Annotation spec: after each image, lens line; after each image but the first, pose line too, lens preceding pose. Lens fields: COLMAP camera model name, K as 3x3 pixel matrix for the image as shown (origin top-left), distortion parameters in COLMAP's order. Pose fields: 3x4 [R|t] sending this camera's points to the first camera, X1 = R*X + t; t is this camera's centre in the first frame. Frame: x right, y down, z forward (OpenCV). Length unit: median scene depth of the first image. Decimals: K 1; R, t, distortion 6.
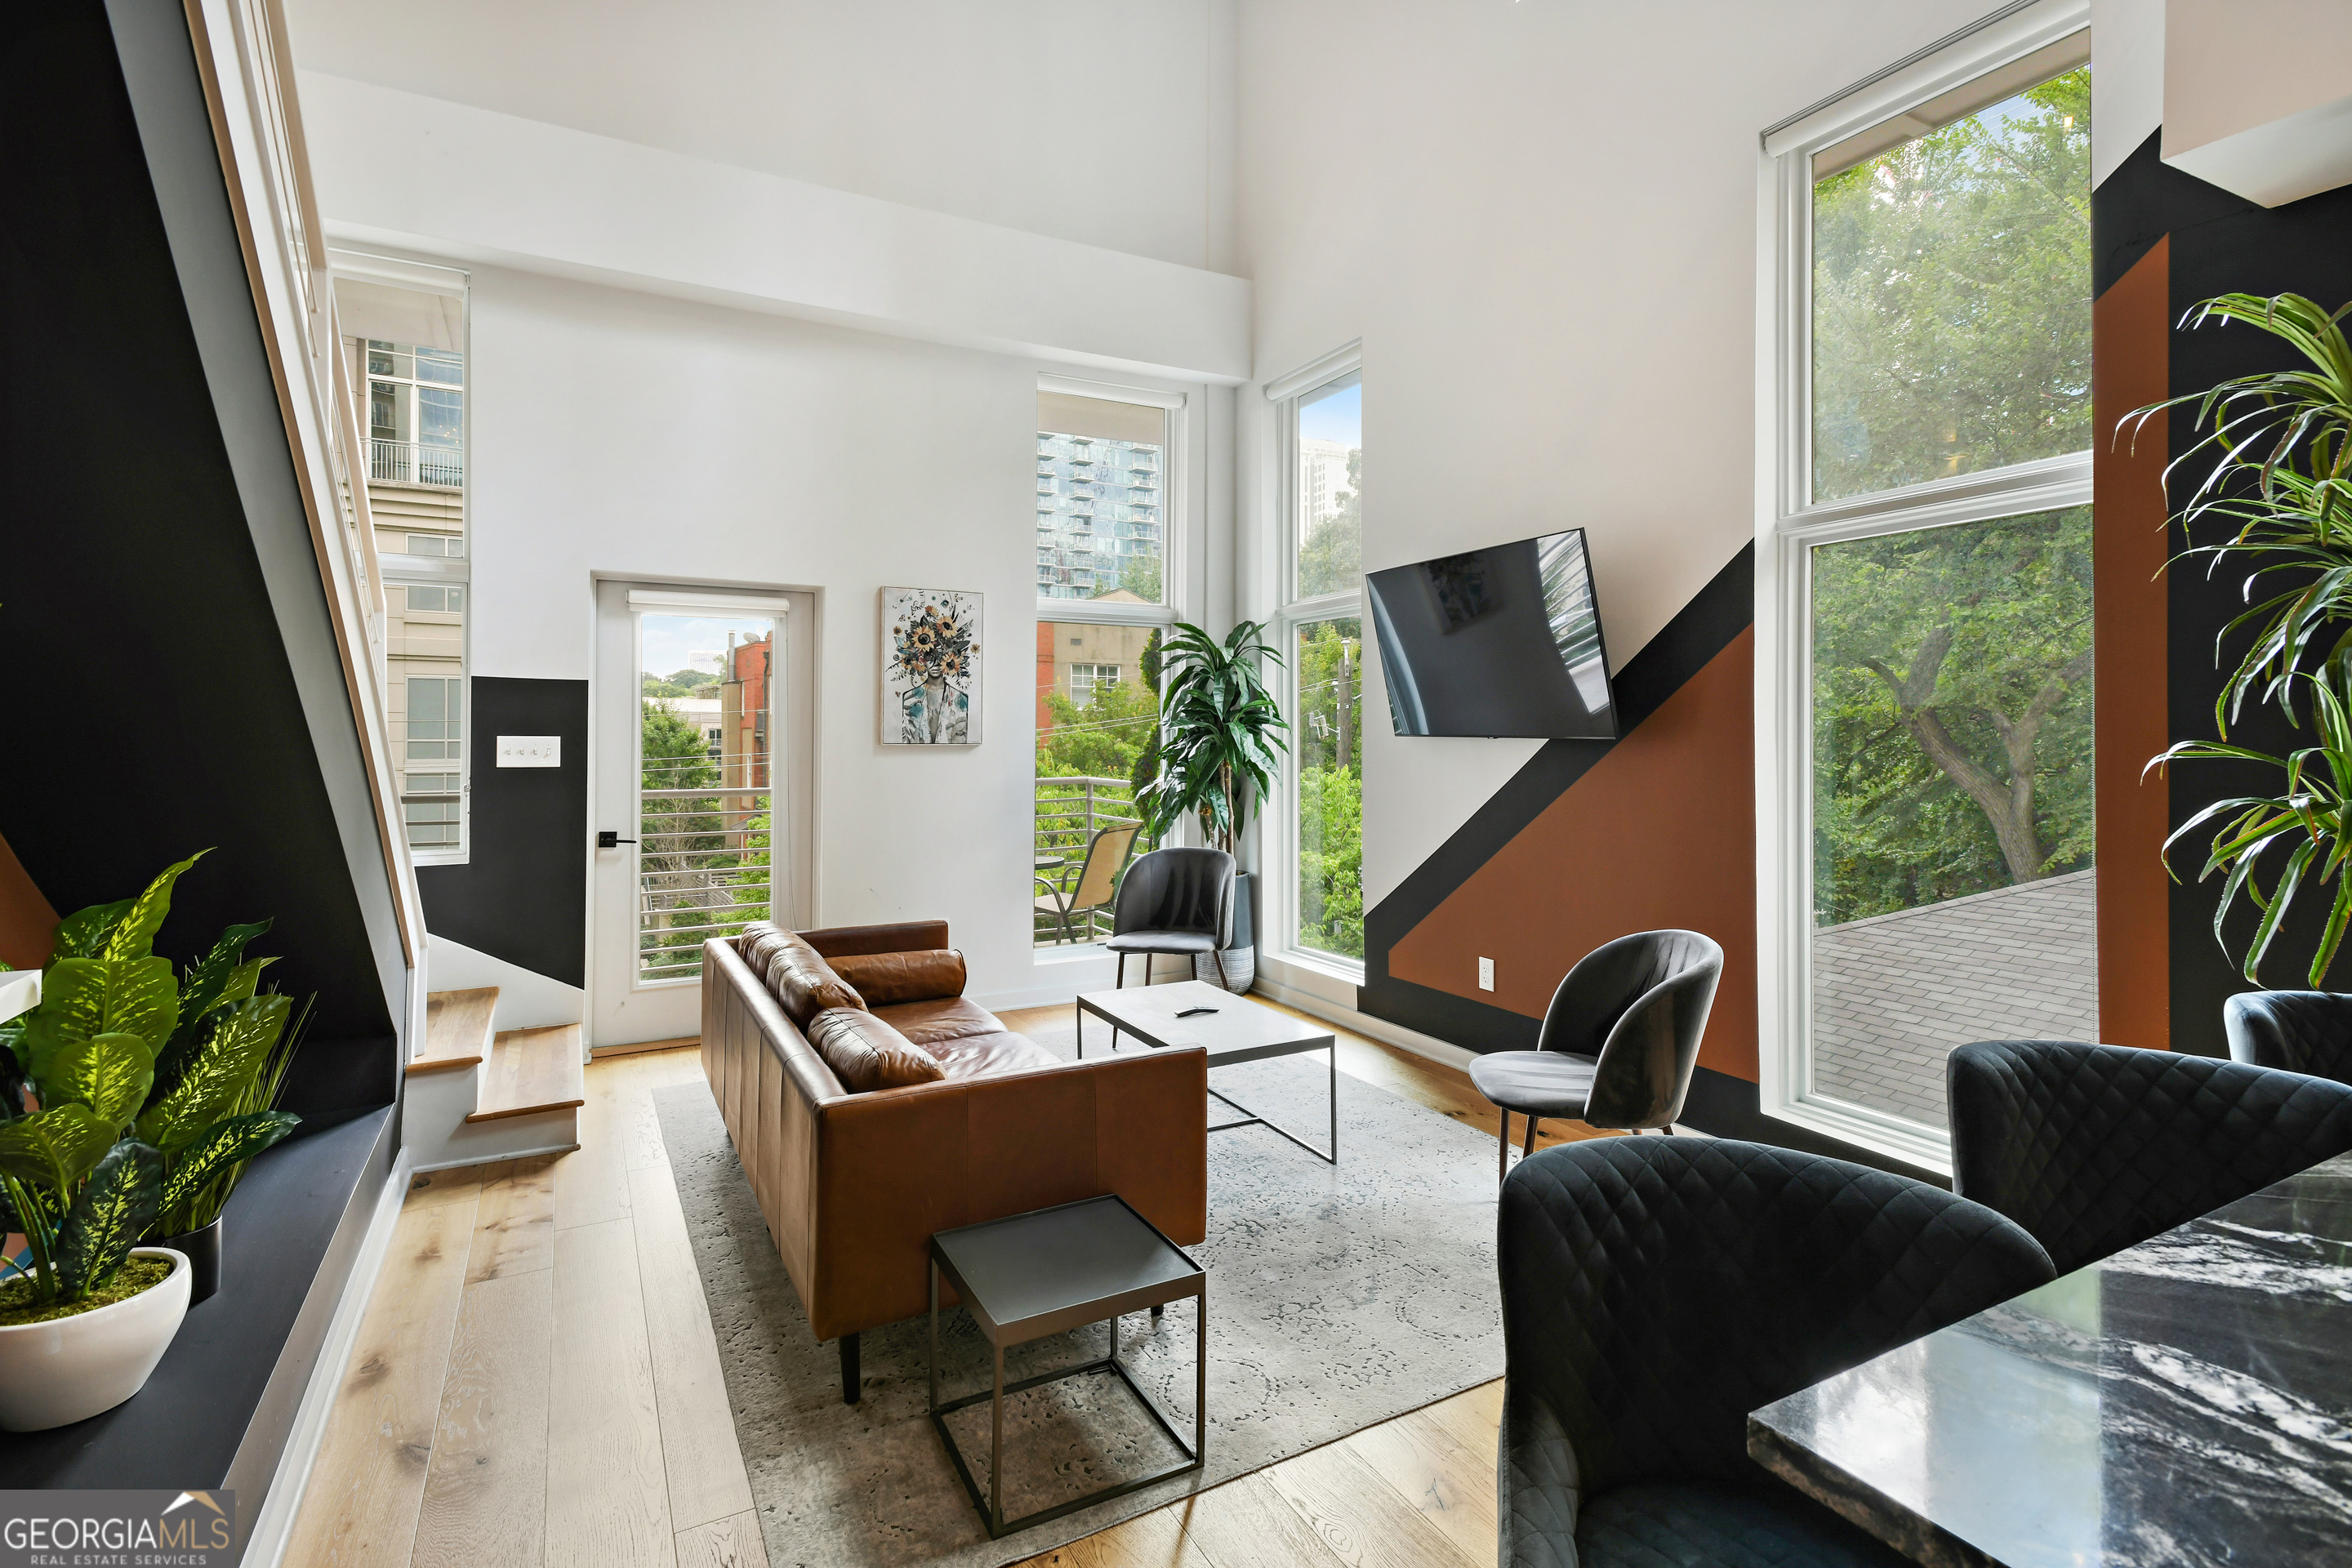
lens RADIAL K [[1117.7, 0, 1174.3], [0, 1117.7, 711.2], [0, 0, 1]] dist [0.014363, -0.004250]
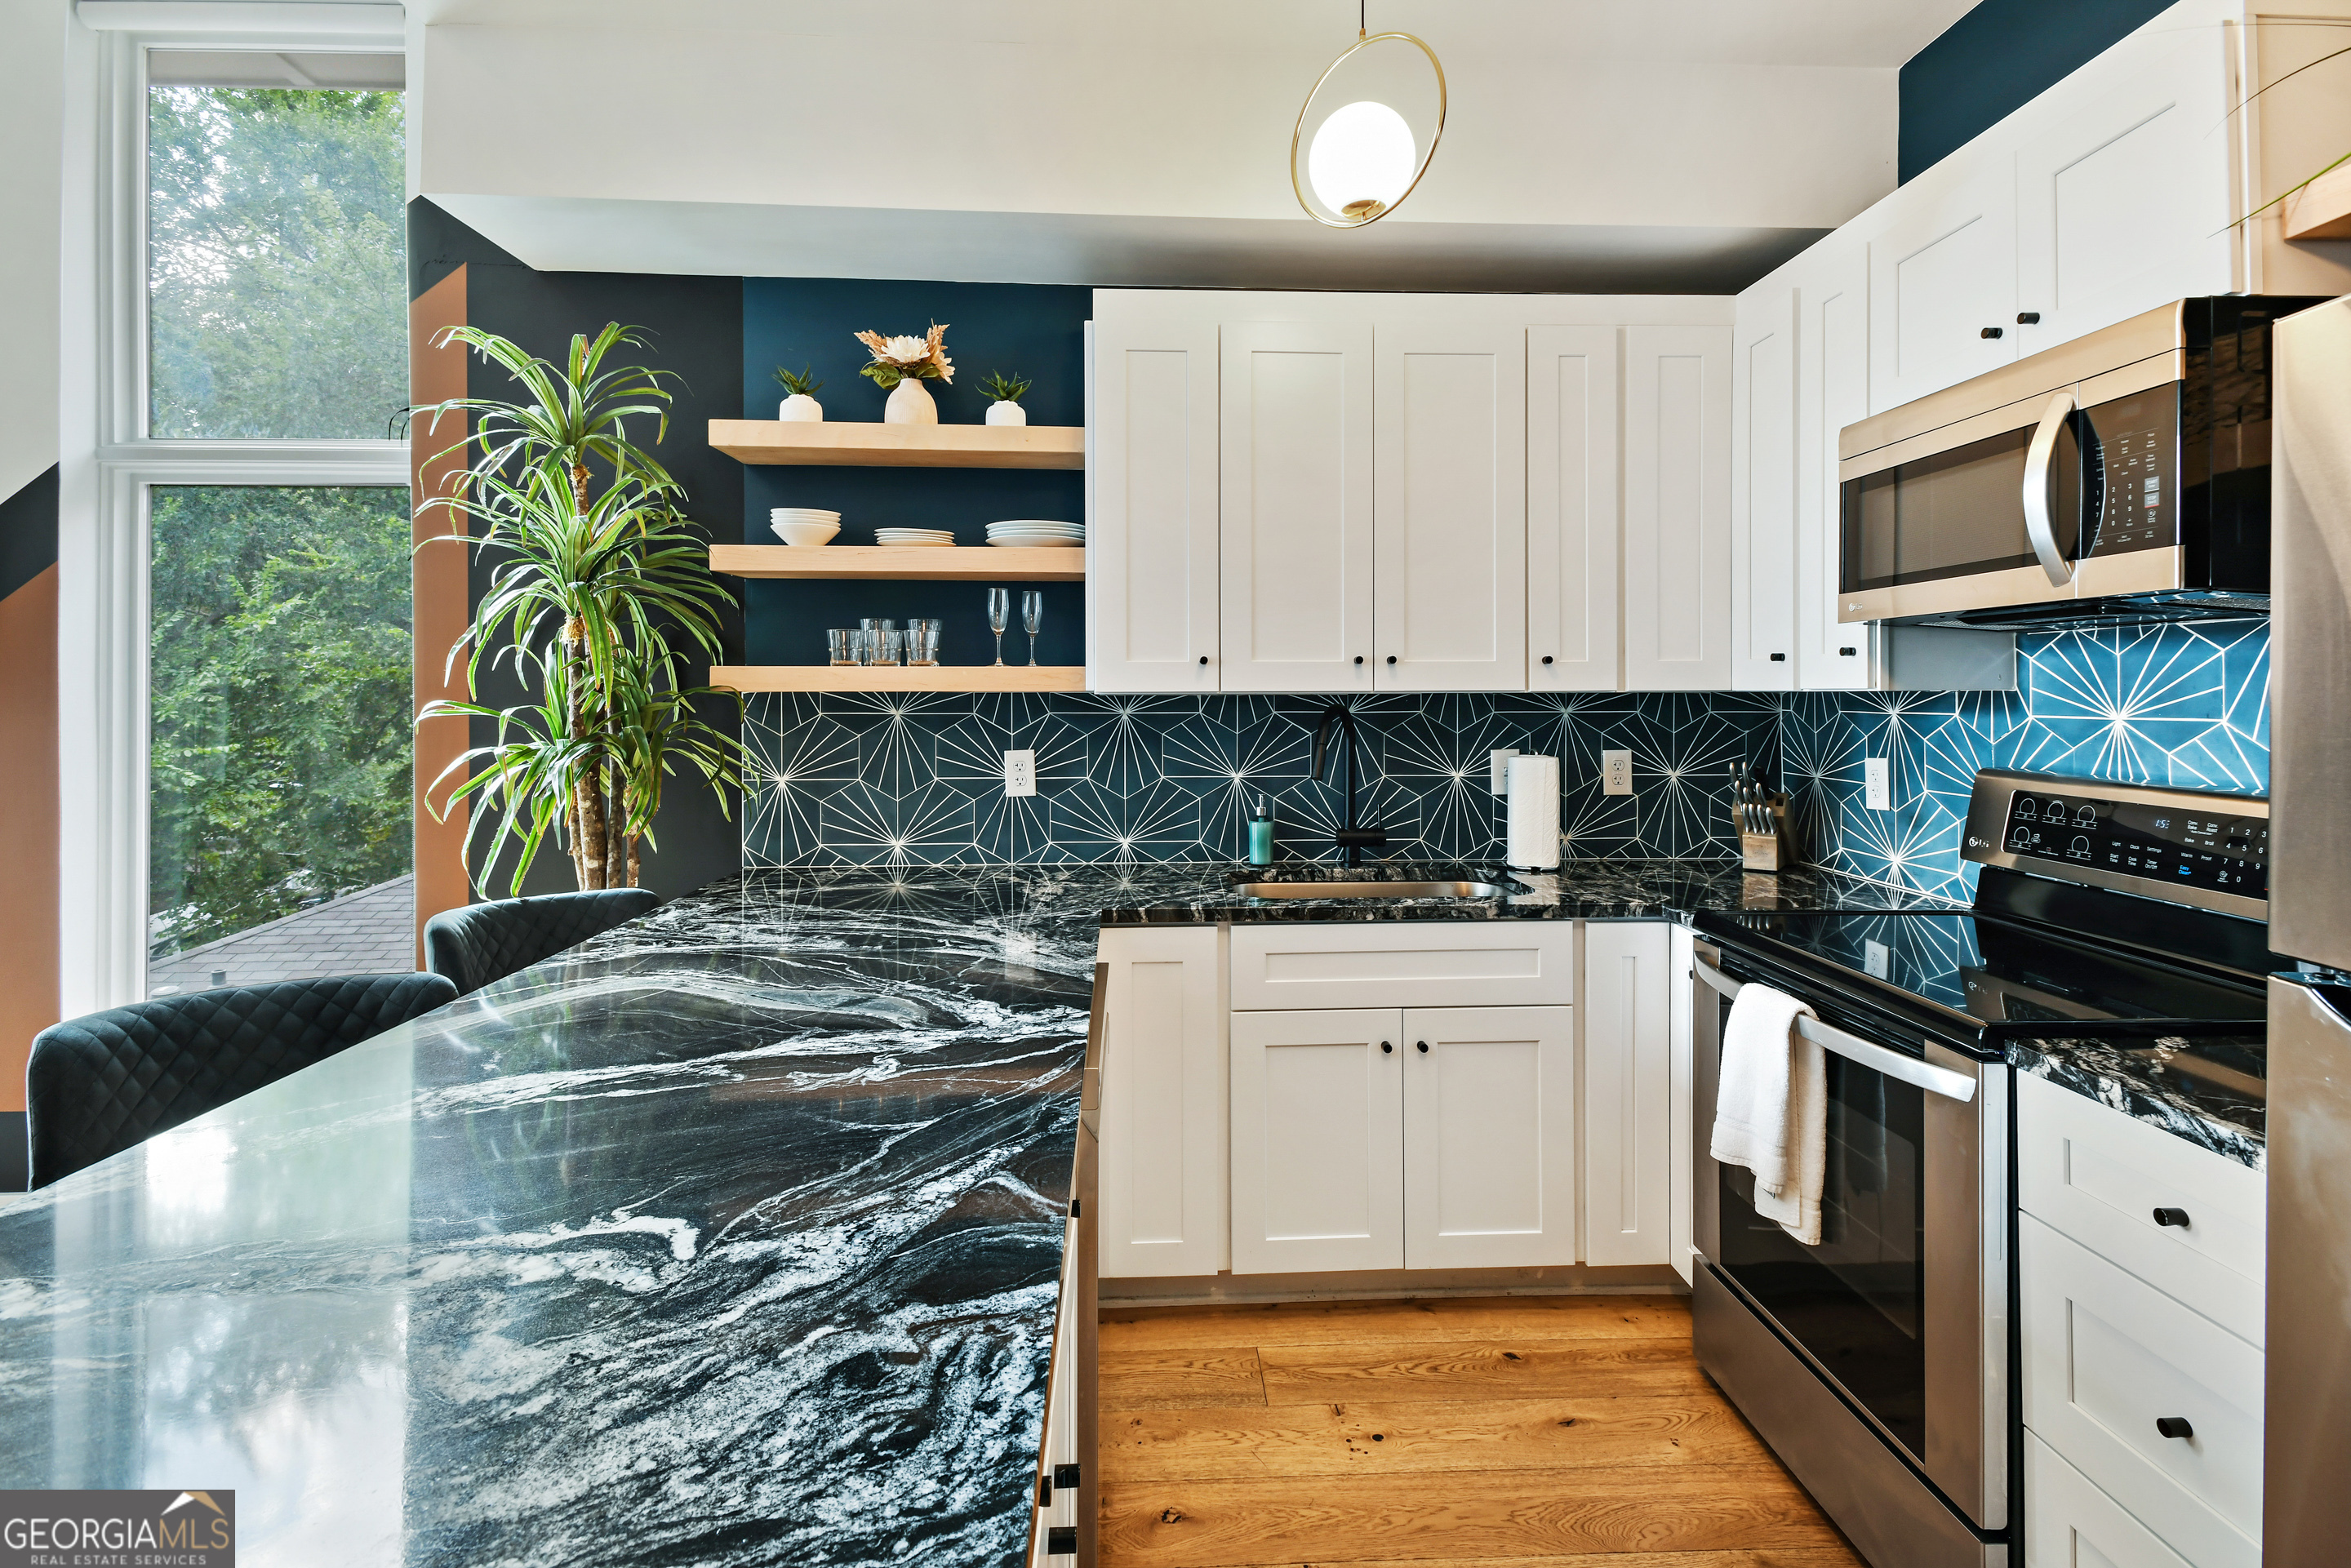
lens RADIAL K [[1117.1, 0, 1167.2], [0, 1117.1, 695.4], [0, 0, 1]] dist [0.014363, -0.004250]
pose [[0.414522, 0.003213, 0.910034, 0.127059], [-0.019835, 0.999788, 0.005506, -0.001023], [-0.909823, -0.020333, 0.414497, -0.139495]]
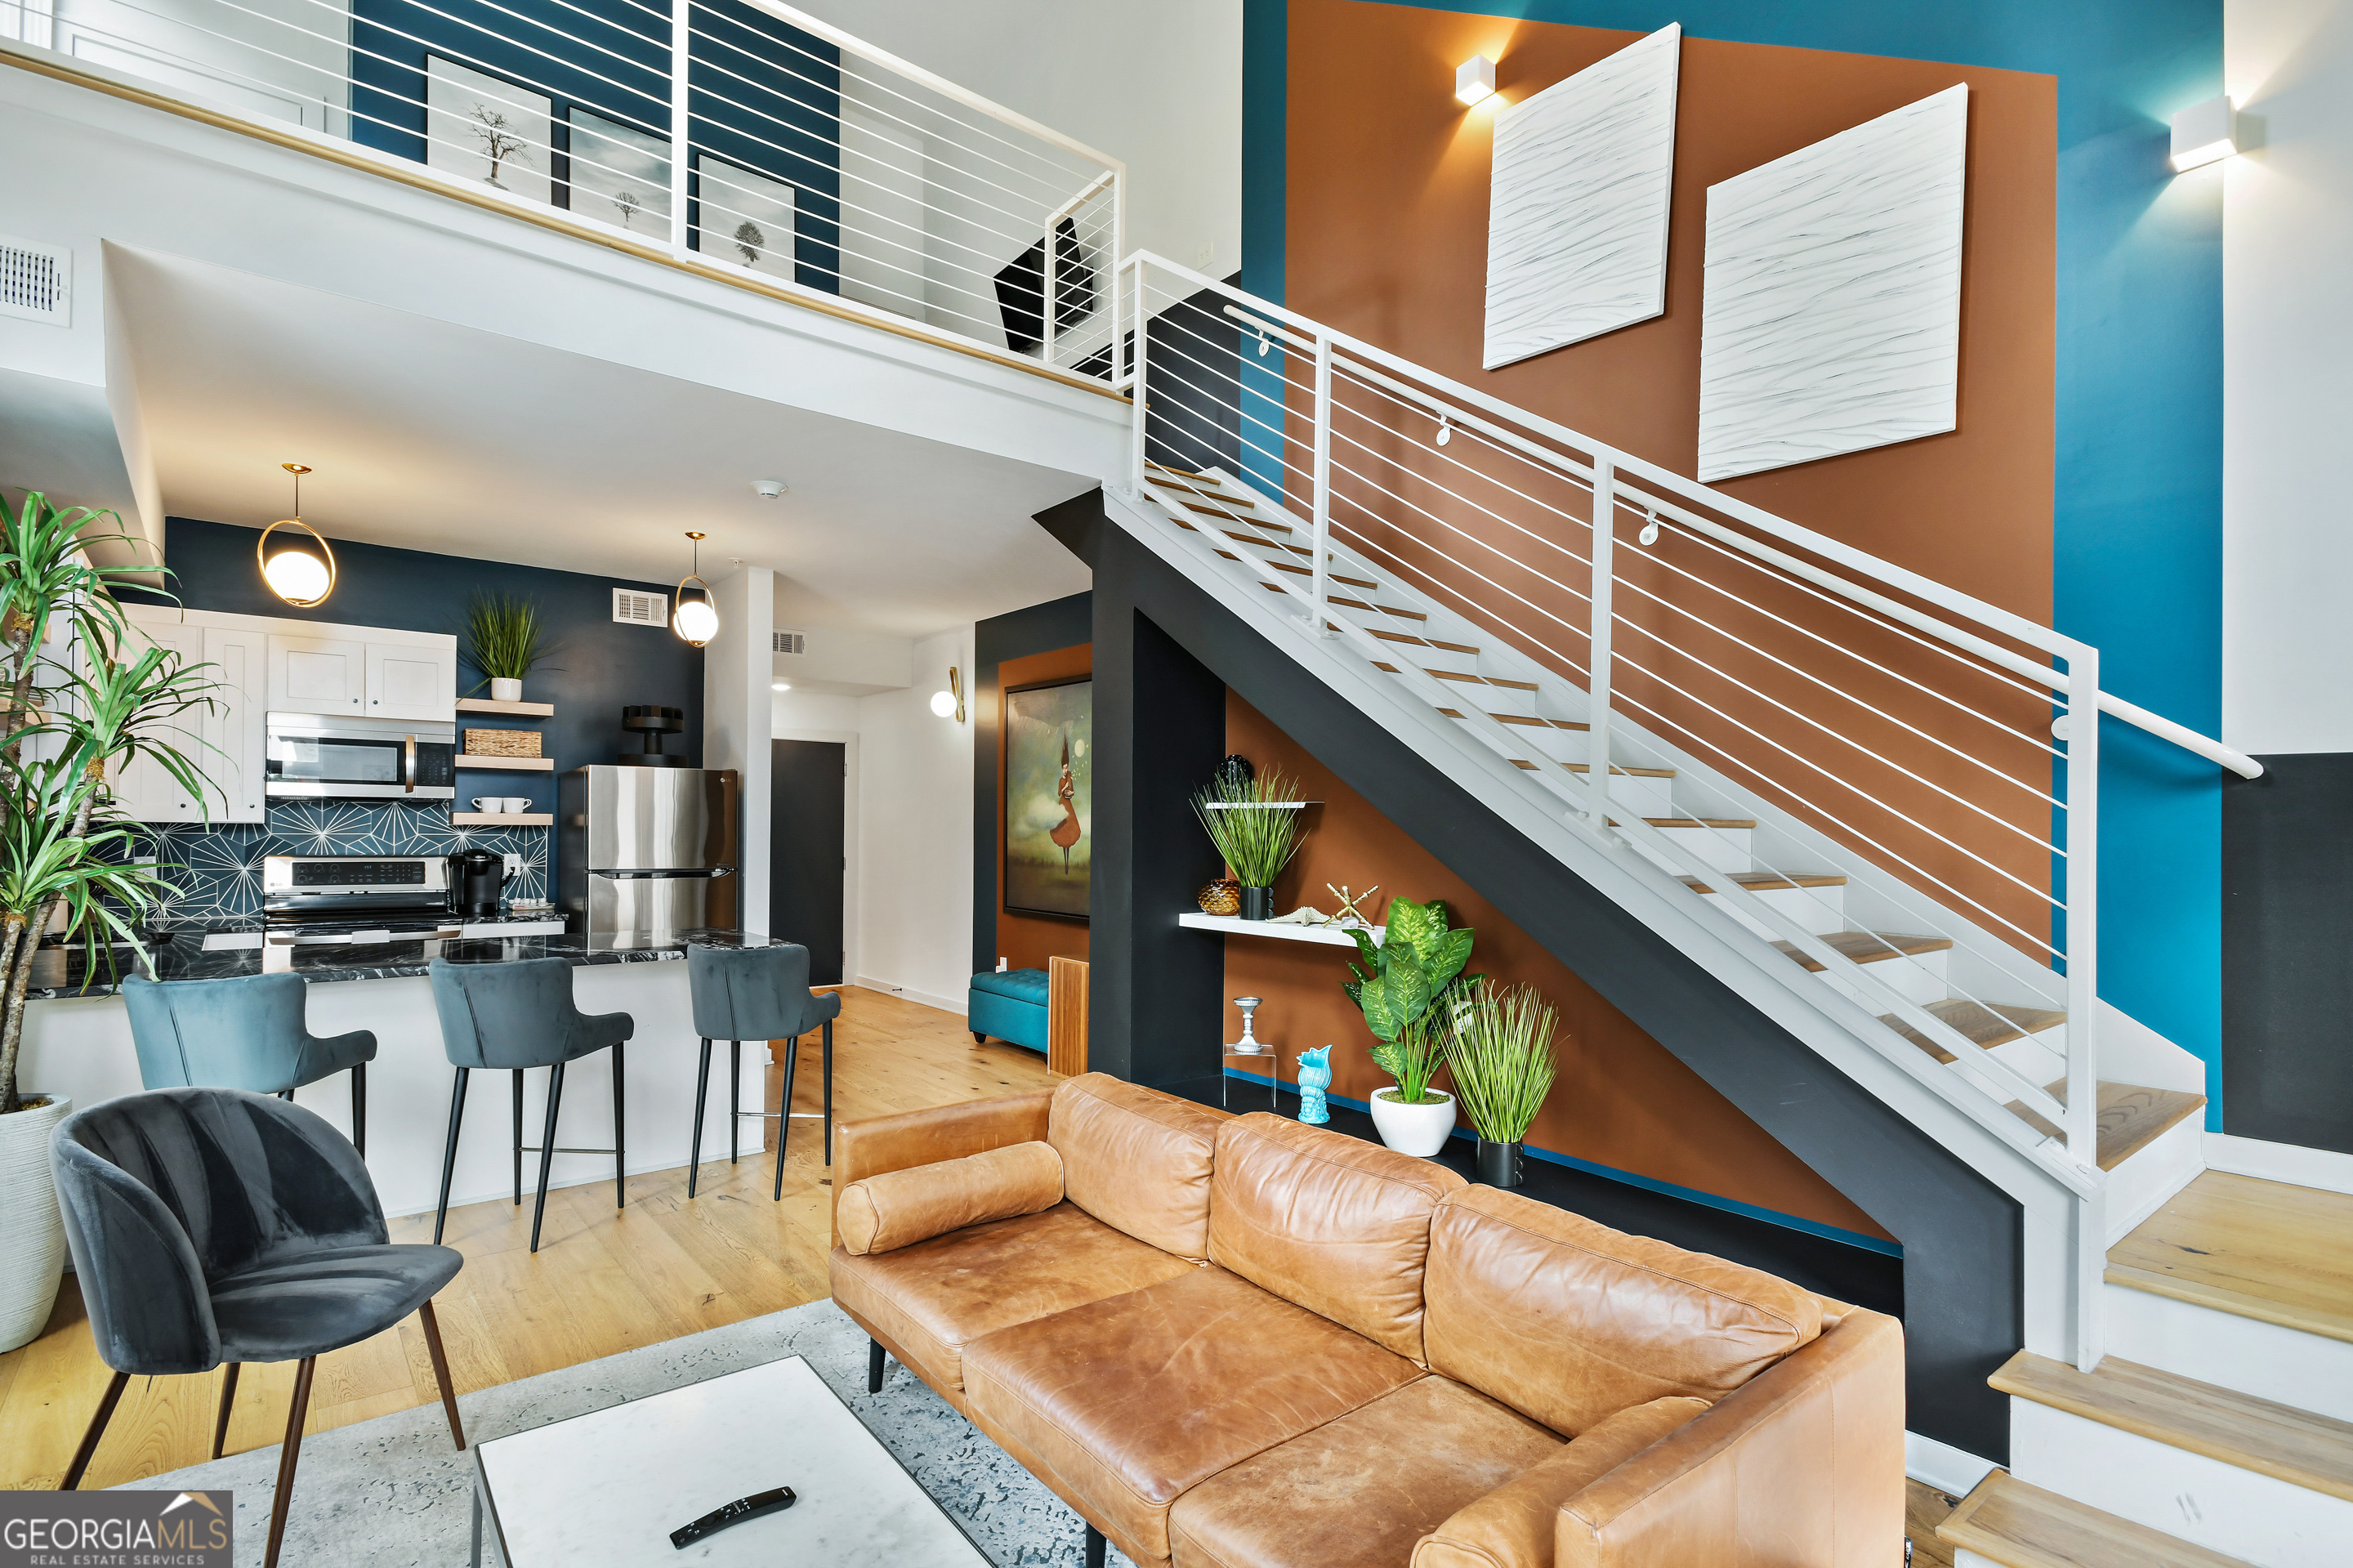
lens RADIAL K [[1118.2, 0, 1168.9], [0, 1118.2, 841.1], [0, 0, 1]] dist [0.014363, -0.004250]
pose [[-0.981442, -0.005670, -0.191677, -0.081075], [-0.003256, 0.999911, -0.012908, 0.043488], [0.191733, -0.012044, -0.981373, 2.106085]]
